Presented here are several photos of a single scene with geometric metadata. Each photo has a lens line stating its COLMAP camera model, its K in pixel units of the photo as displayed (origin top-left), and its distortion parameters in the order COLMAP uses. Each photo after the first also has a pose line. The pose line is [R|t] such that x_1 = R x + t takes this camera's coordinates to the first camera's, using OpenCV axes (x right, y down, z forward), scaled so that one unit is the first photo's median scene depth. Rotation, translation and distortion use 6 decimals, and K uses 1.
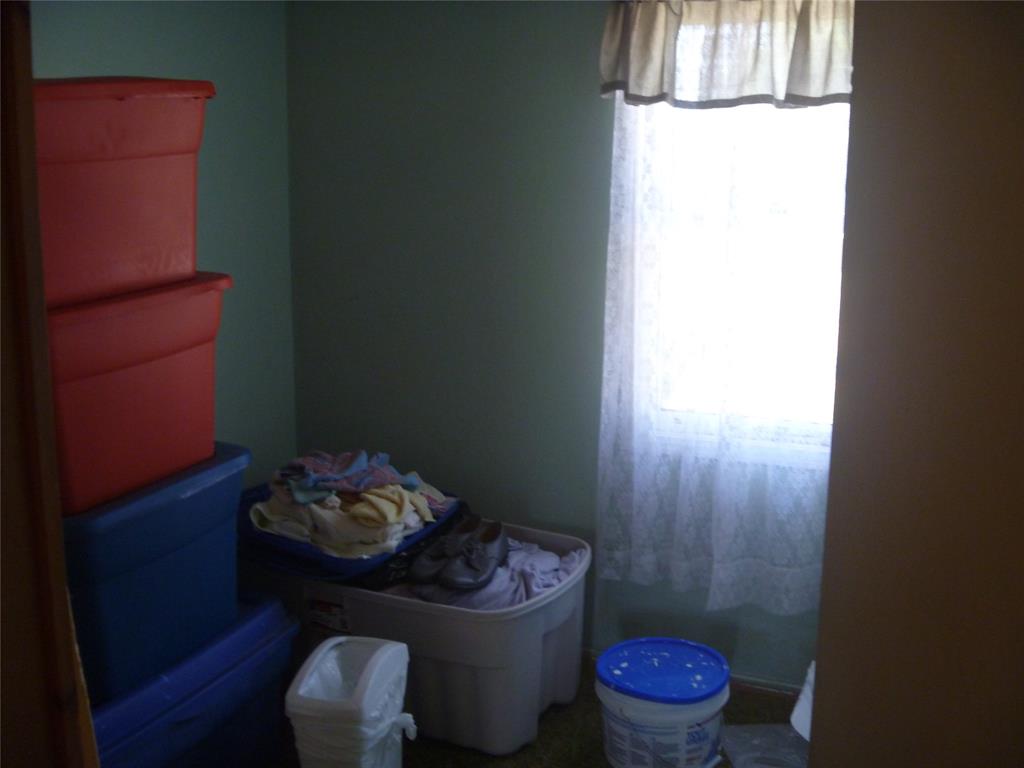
lens RADIAL K [[1065.7, 0, 512.7], [0, 1065.7, 390.4], [0, 0, 1]] dist [-0.077308, 0.000000]
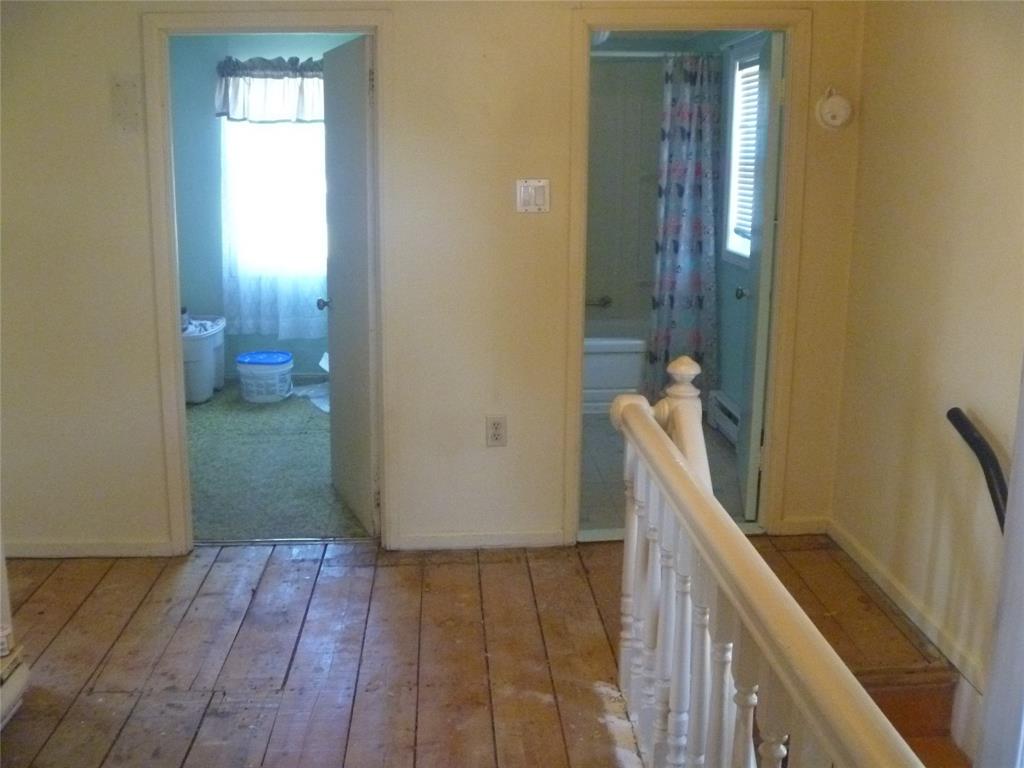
lens RADIAL K [[1065.7, 0, 513.8], [0, 1065.7, 379.4], [0, 0, 1]] dist [-0.077308, 0.000000]
pose [[0.884326, -0.085925, 0.458895, -0.436769], [0.095537, 0.995423, 0.002280, 0.340832], [-0.456991, 0.041825, 0.888488, -1.295797]]
